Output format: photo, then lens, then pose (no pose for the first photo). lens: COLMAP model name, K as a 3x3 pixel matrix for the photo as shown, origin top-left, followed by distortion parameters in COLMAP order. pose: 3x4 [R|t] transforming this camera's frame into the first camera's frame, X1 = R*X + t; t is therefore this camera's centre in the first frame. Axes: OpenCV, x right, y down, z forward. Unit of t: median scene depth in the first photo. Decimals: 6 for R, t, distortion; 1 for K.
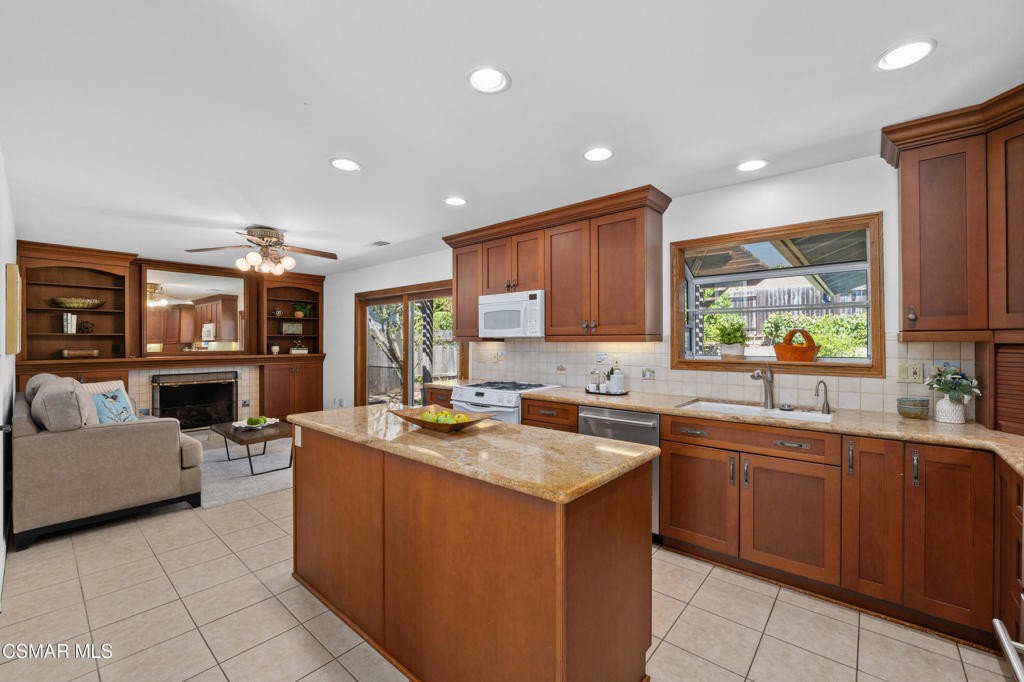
lens RADIAL K [[419.0, 0, 514.0], [0, 419.0, 340.2], [0, 0, 1]] dist [-0.011384, 0.000430]
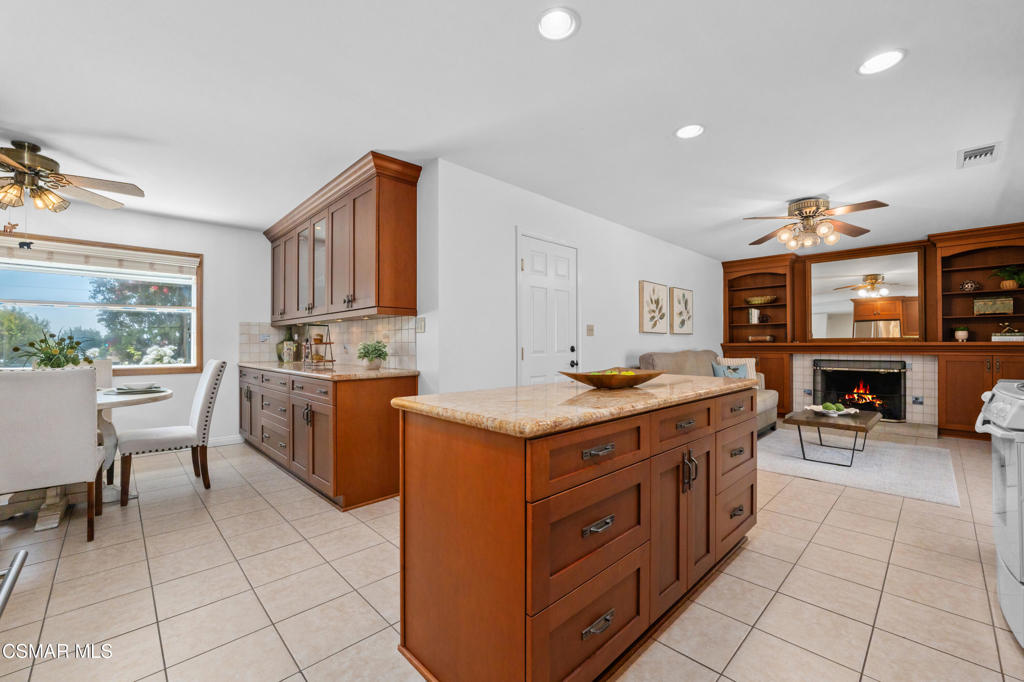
lens RADIAL K [[419.0, 0, 514.0], [0, 419.0, 340.2], [0, 0, 1]] dist [-0.011384, 0.000430]
pose [[-0.092537, -0.009921, -0.995660, 0.297307], [0.005439, 0.999930, -0.010469, 0.041257], [0.995694, -0.006384, -0.092476, 0.317721]]
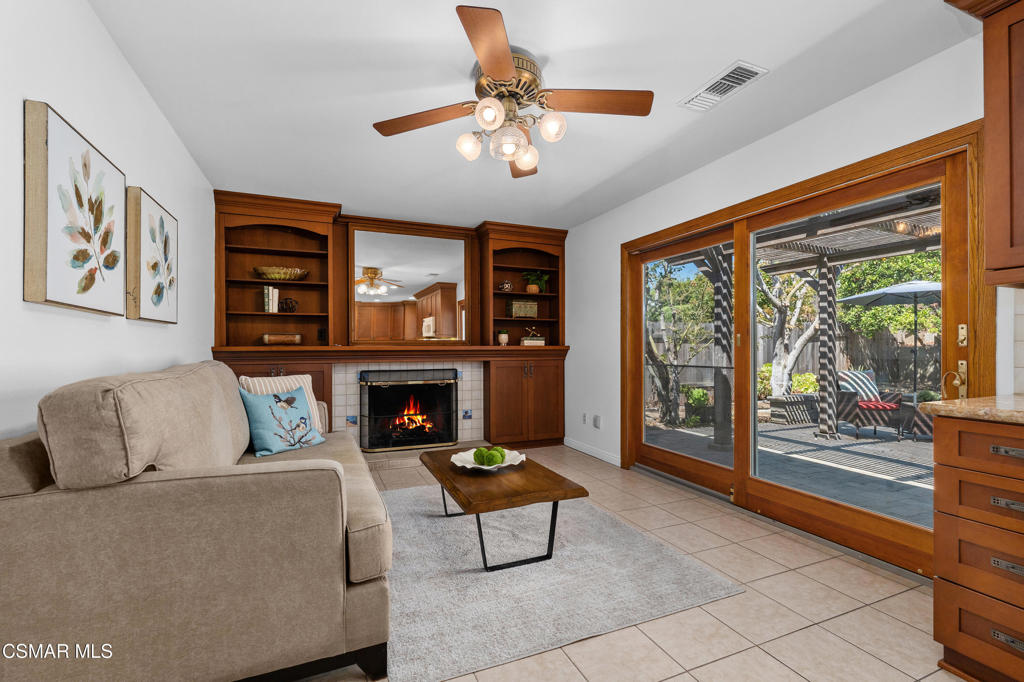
lens RADIAL K [[452.0, 0, 513.3], [0, 452.0, 347.0], [0, 0, 1]] dist [-0.001501, -0.000098]
pose [[0.896928, -0.003616, -0.442161, -0.268925], [0.003654, 0.999993, -0.000765, 0.043573], [0.442161, -0.000930, 0.896935, 0.398685]]
